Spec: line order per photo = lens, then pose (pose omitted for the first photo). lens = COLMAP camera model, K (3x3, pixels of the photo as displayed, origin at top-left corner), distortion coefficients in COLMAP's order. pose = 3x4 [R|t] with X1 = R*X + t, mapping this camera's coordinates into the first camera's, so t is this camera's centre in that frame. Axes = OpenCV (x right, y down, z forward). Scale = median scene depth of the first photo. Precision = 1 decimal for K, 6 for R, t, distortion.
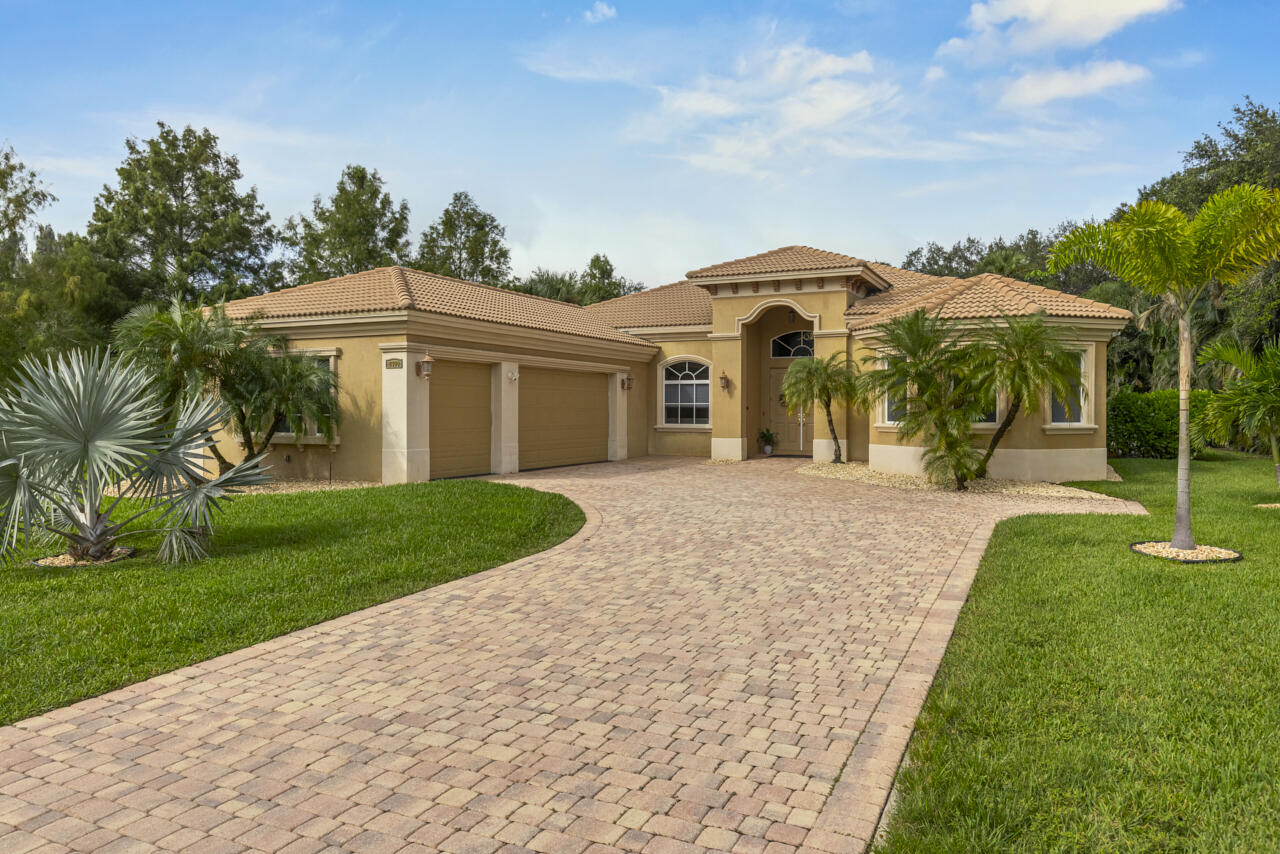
lens RADIAL K [[857.4, 0, 641.2], [0, 857.4, 427.2], [0, 0, 1]] dist [-0.003807, 0.000570]
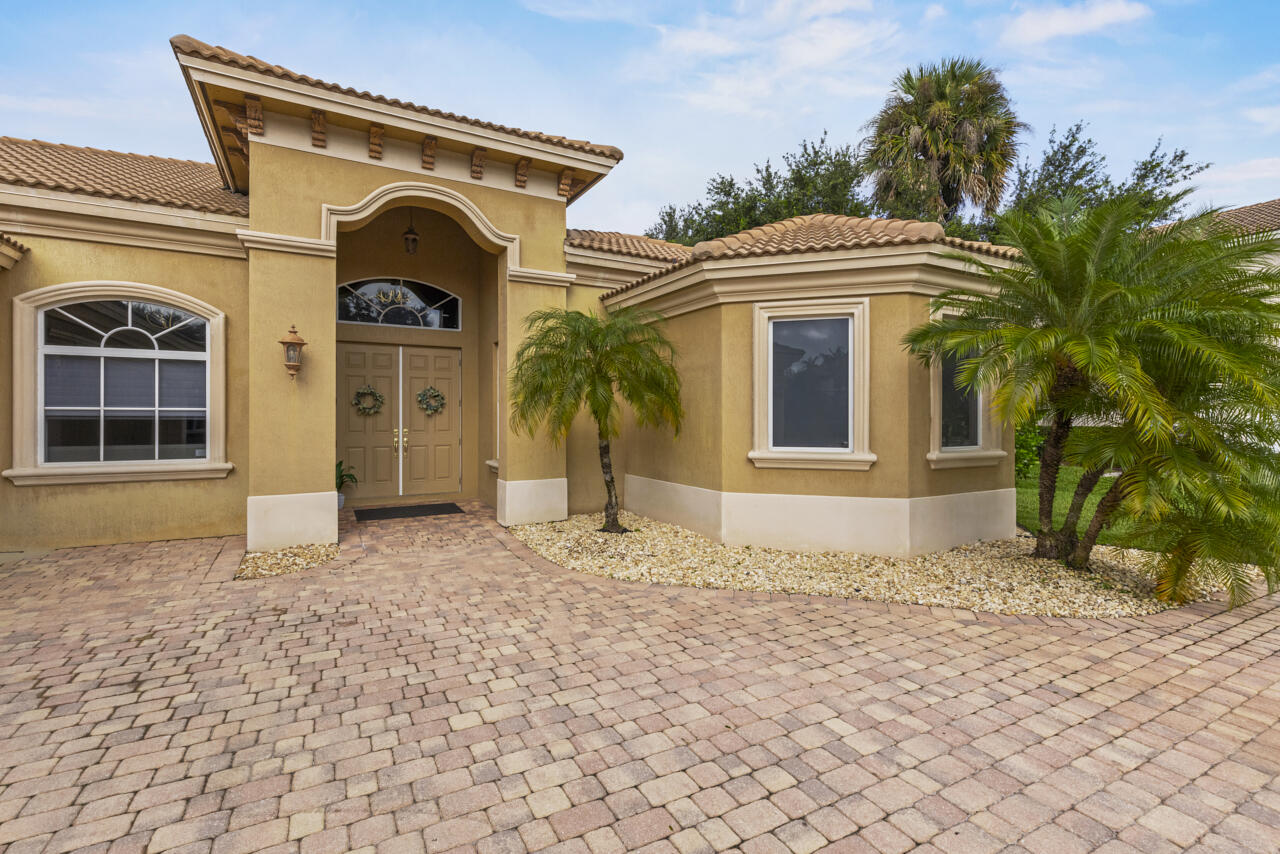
lens RADIAL K [[600.6, 0, 645.8], [0, 600.6, 424.9], [0, 0, 1]] dist [0.002987, 0.000662]
pose [[0.575052, -0.005339, 0.818099, -0.041073], [0.014348, 0.999891, -0.003560, -0.017822], [-0.817991, 0.013785, 0.575066, 0.738012]]
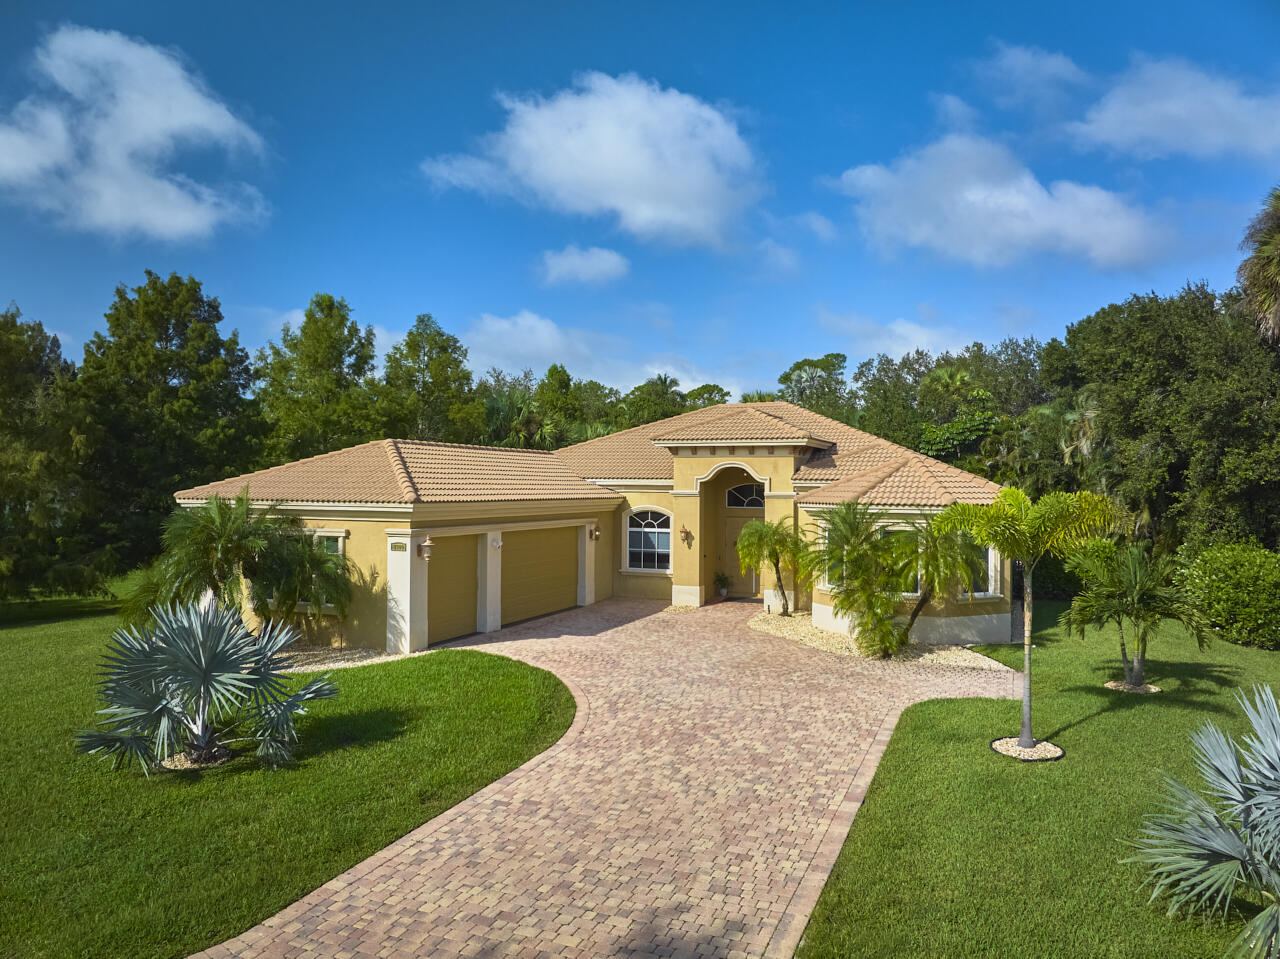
lens RADIAL K [[905.2, 0, 641.0], [0, 905.2, 481.4], [0, 0, 1]] dist [-0.036856, 0.002700]
pose [[0.998386, 0.005889, 0.056481, -0.025042], [-0.004449, 0.999662, -0.025595, -0.096307], [-0.056613, 0.025303, 0.998076, -0.159975]]
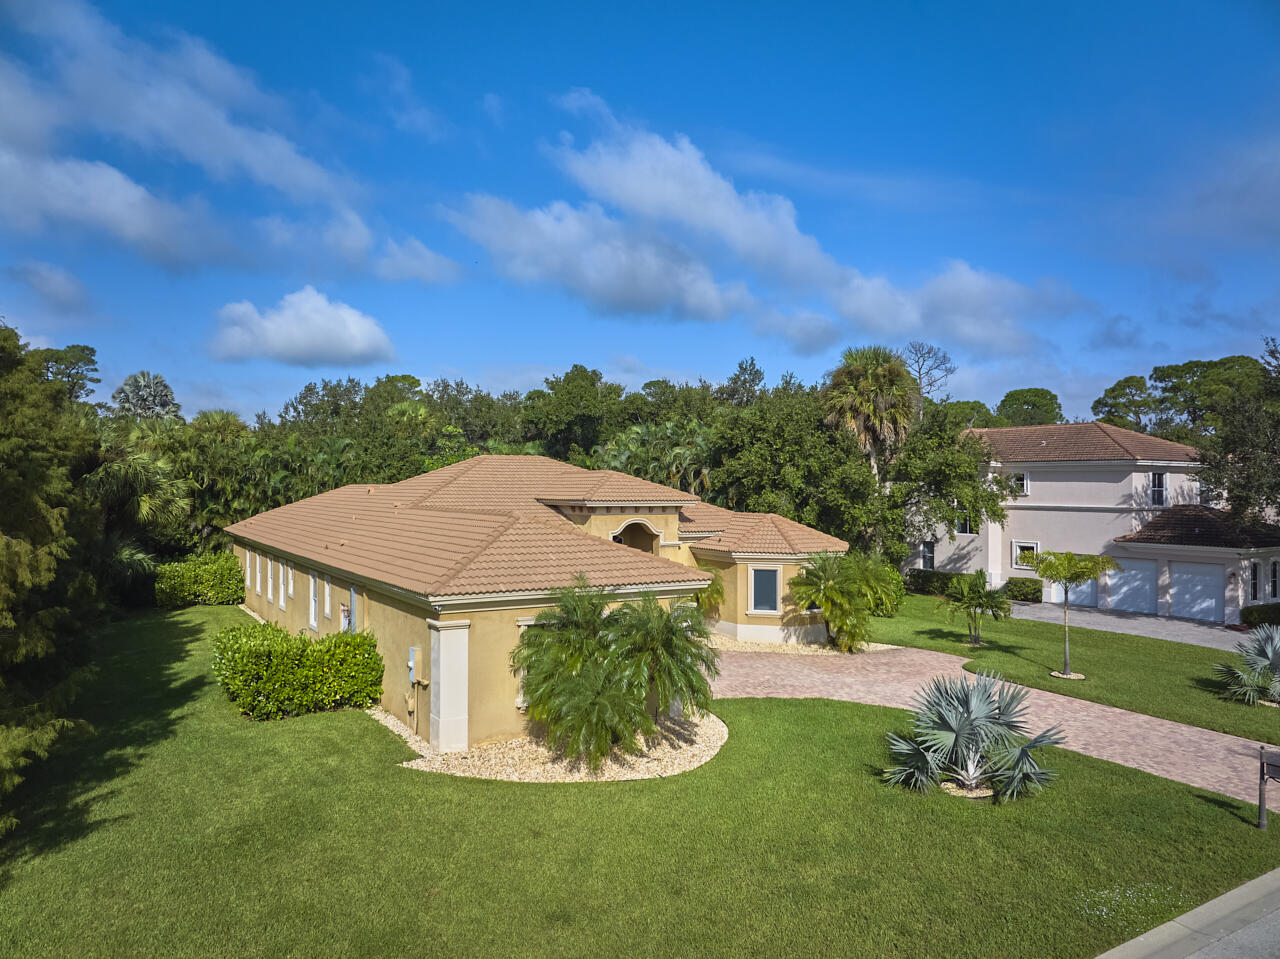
lens RADIAL K [[905.2, 0, 641.8], [0, 905.2, 483.8], [0, 0, 1]] dist [-0.036856, 0.002700]
pose [[0.542009, 0.005506, 0.840354, -1.062910], [0.013382, 0.999795, -0.015182, -0.187821], [-0.840266, 0.019475, 0.541825, 0.226232]]
